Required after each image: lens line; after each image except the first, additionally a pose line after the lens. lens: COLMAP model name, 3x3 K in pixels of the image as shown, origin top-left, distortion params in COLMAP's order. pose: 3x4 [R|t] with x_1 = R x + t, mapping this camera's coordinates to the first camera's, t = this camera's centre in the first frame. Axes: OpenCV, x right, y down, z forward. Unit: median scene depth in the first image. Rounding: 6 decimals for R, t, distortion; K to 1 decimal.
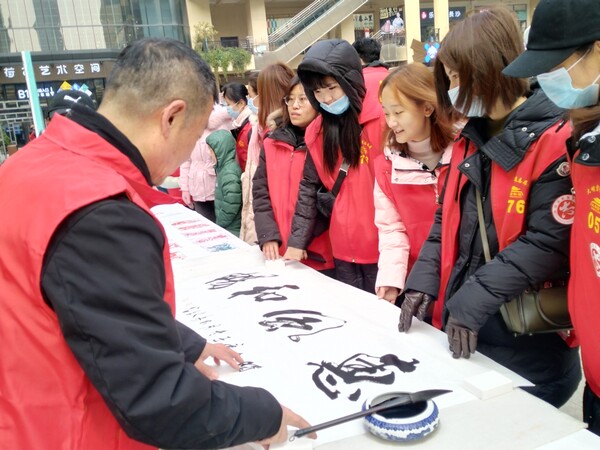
lens RADIAL K [[453.2, 0, 300.4], [0, 453.2, 224.5], [0, 0, 1]] dist [0.002519, 0.000537]
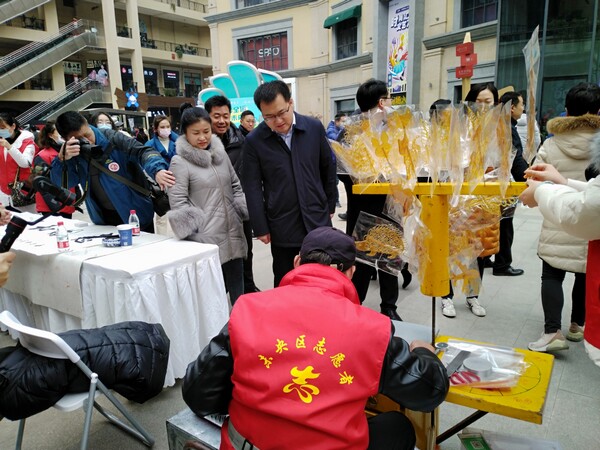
lens RADIAL K [[453.2, 0, 300.3], [0, 453.2, 225.9], [0, 0, 1]] dist [0.002519, 0.000537]
pose [[0.812507, -0.038128, 0.581703, -0.082556], [0.074735, 0.996437, -0.039076, 0.059414], [-0.578141, 0.075224, 0.812462, -0.286460]]
